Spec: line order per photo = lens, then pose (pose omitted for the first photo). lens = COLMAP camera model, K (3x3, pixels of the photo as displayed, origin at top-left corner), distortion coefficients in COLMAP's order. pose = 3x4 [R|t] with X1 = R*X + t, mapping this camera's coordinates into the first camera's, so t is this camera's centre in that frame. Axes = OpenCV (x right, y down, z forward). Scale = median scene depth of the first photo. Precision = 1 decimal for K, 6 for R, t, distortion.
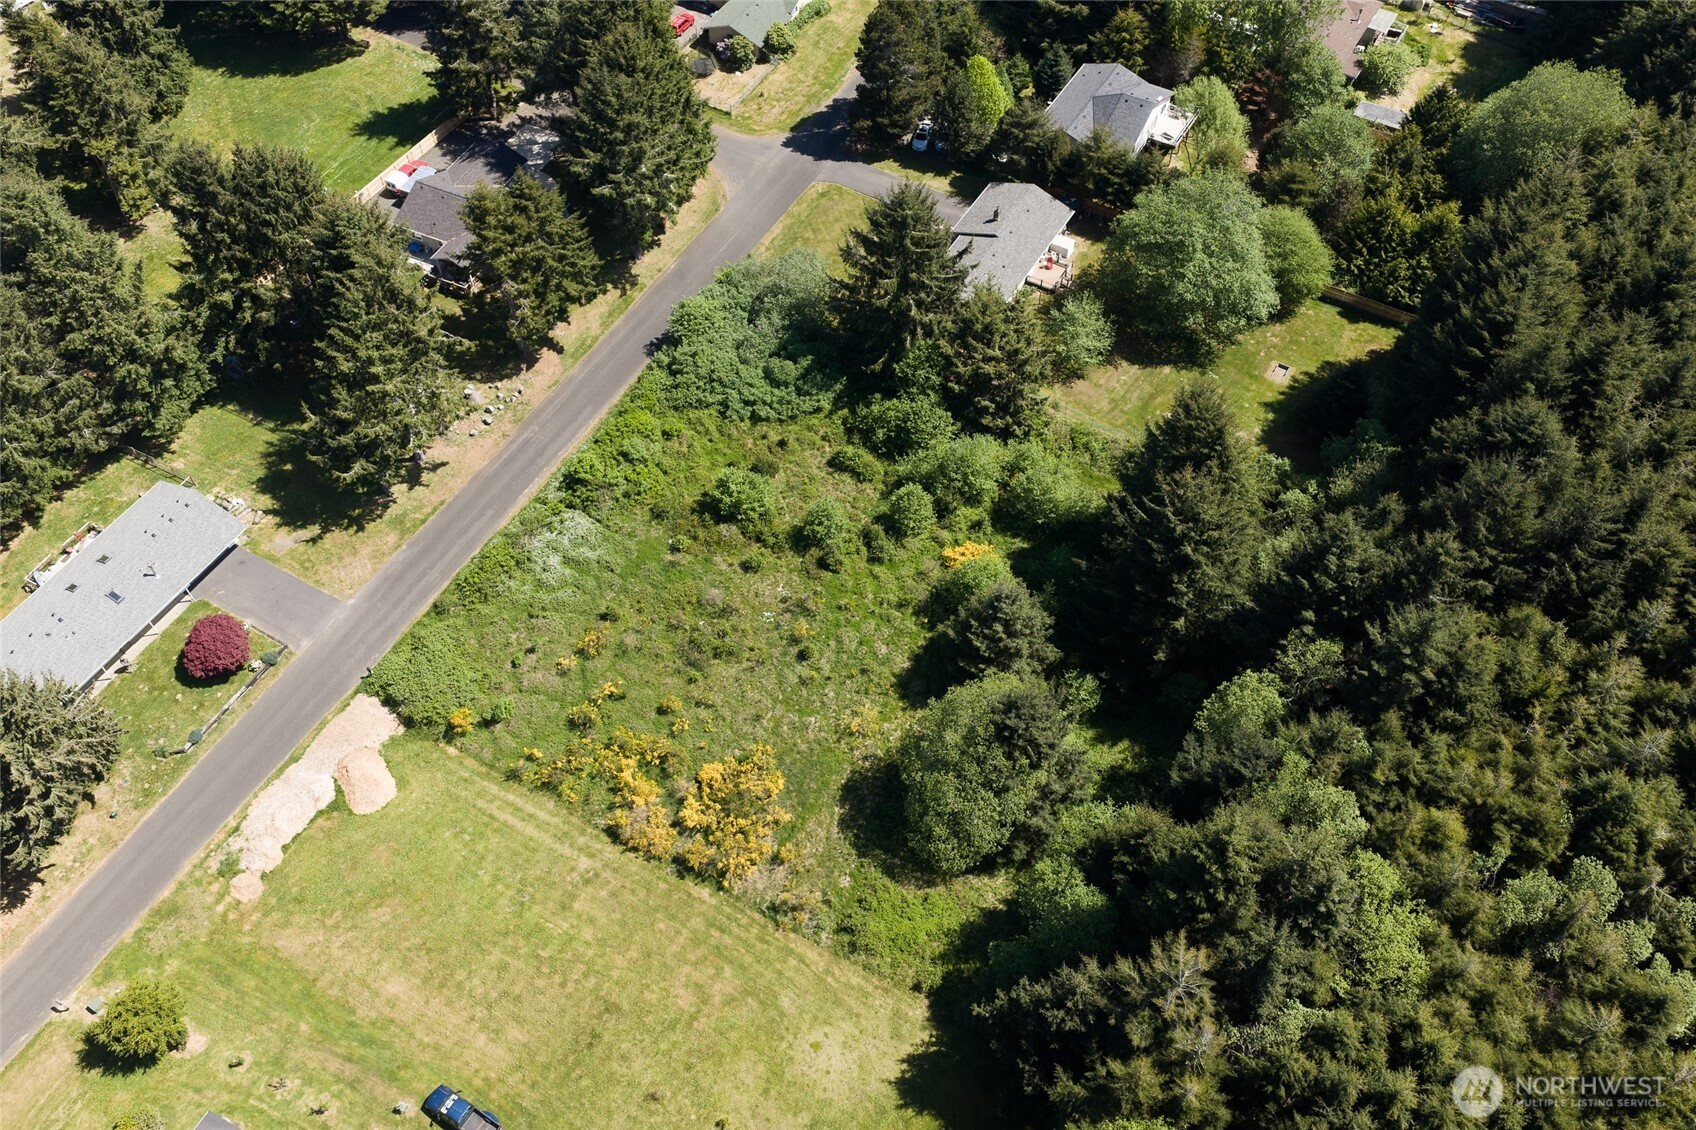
lens RADIAL K [[1376.3, 0, 856.0], [0, 1376.3, 575.5], [0, 0, 1]] dist [-0.001795, -0.001402]
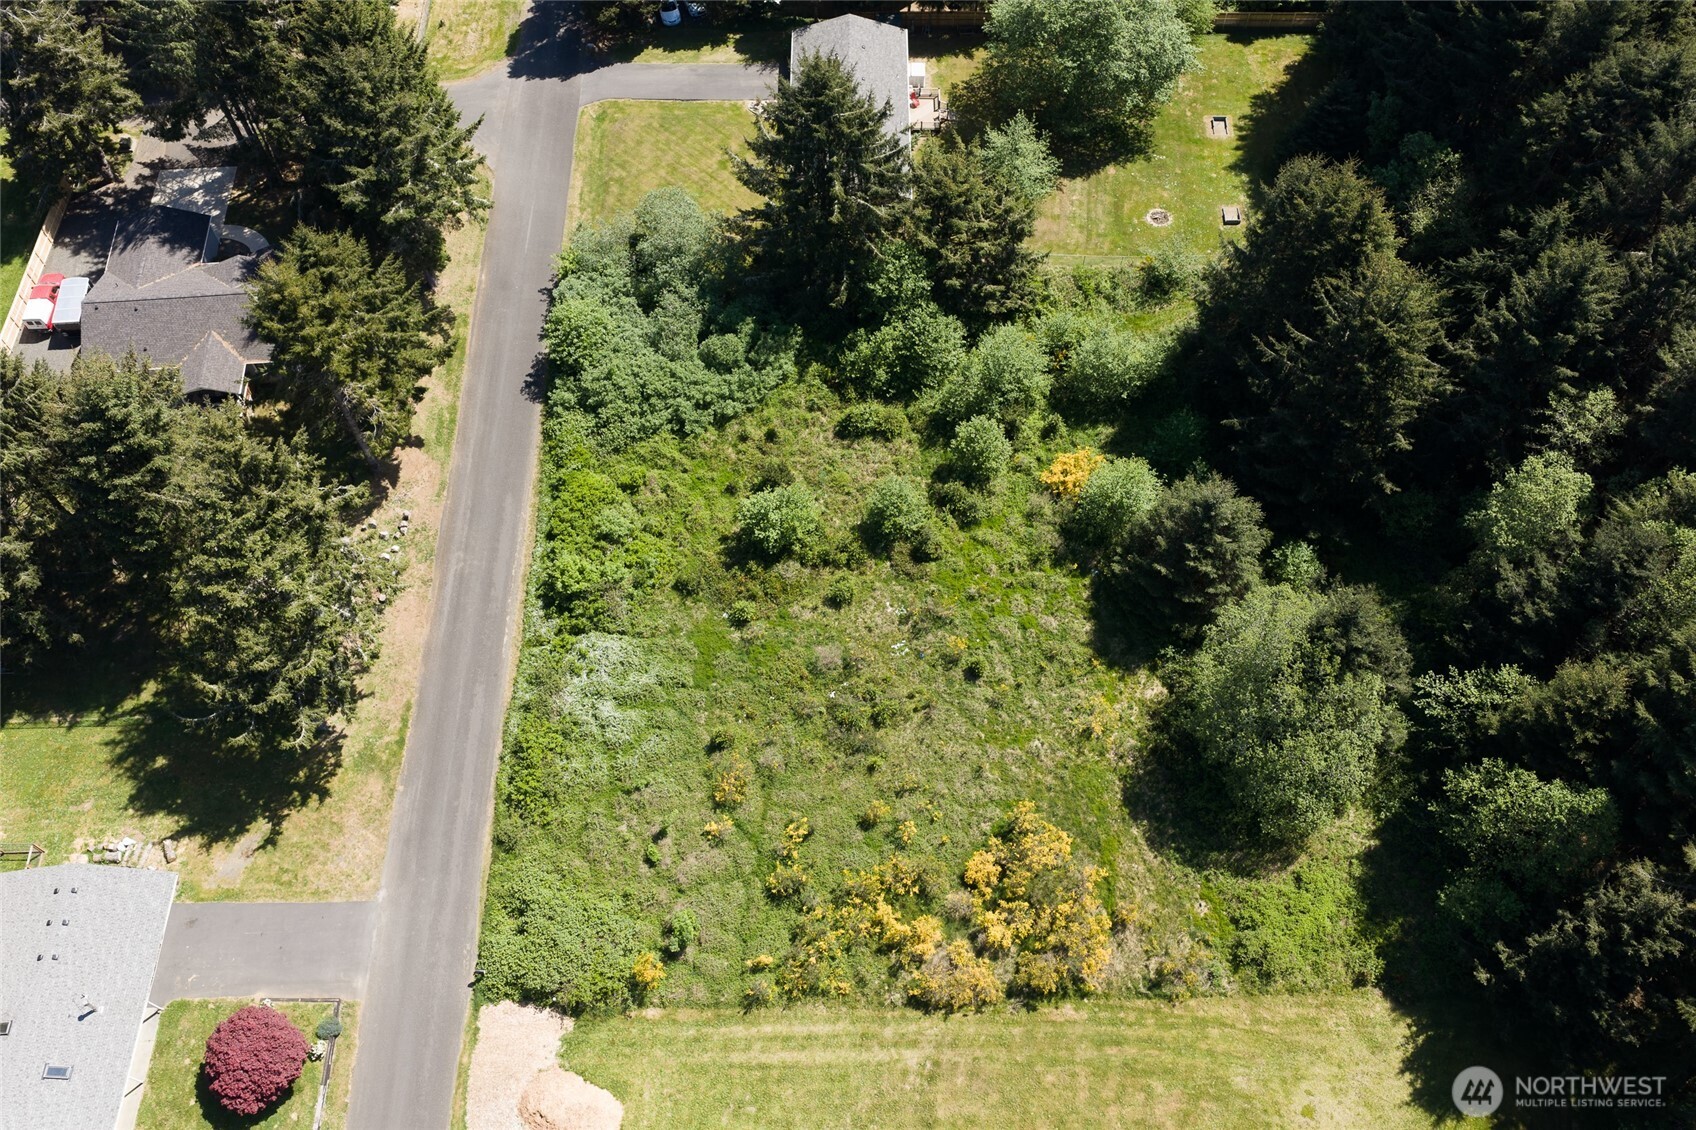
lens RADIAL K [[1376.3, 0, 856.0], [0, 1376.3, 575.5], [0, 0, 1]] dist [-0.001795, -0.001402]
pose [[0.864743, -0.432915, 0.254566, -0.253299], [0.403244, 0.900662, 0.161872, -0.136697], [-0.299355, -0.037325, 0.953412, 0.253320]]
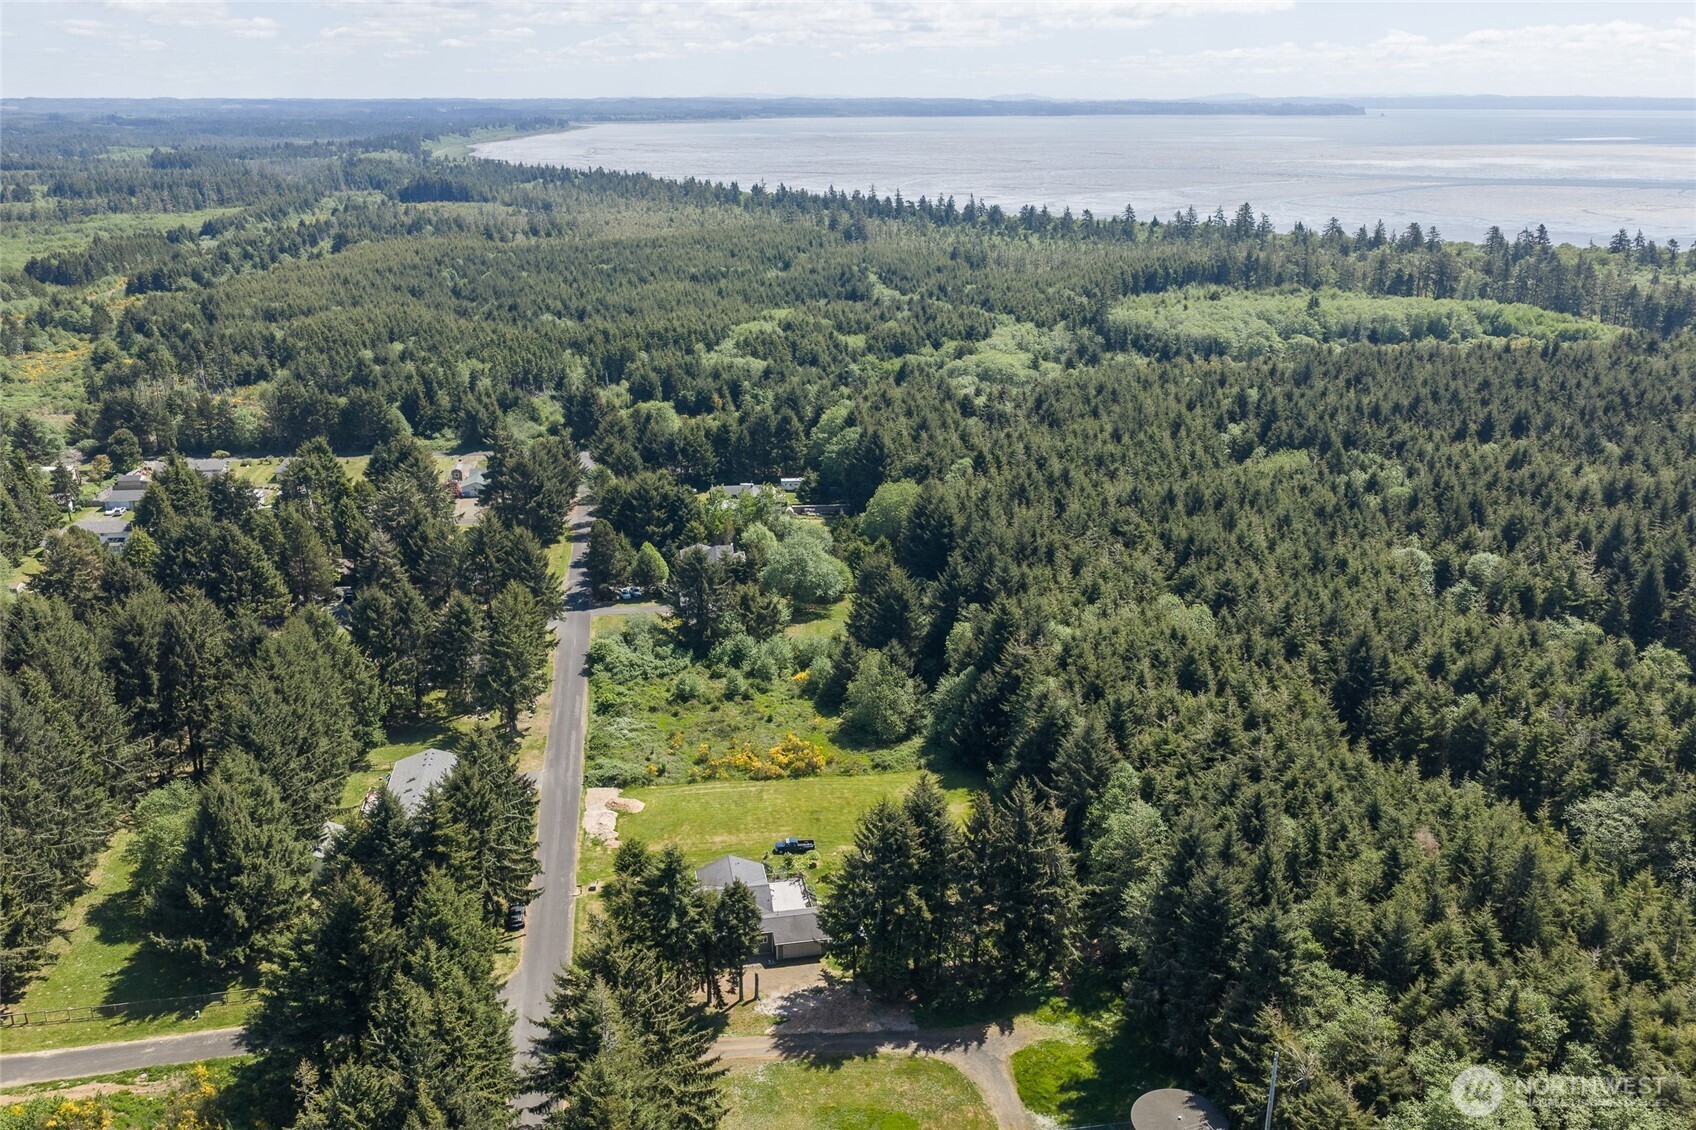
lens RADIAL K [[1376.3, 0, 856.0], [0, 1376.3, 575.5], [0, 0, 1]] dist [-0.001795, -0.001402]
pose [[0.780528, -0.188739, 0.595947, -1.018196], [0.496898, 0.765768, -0.408279, 0.723260], [-0.379299, 0.614799, 0.691487, -0.523039]]
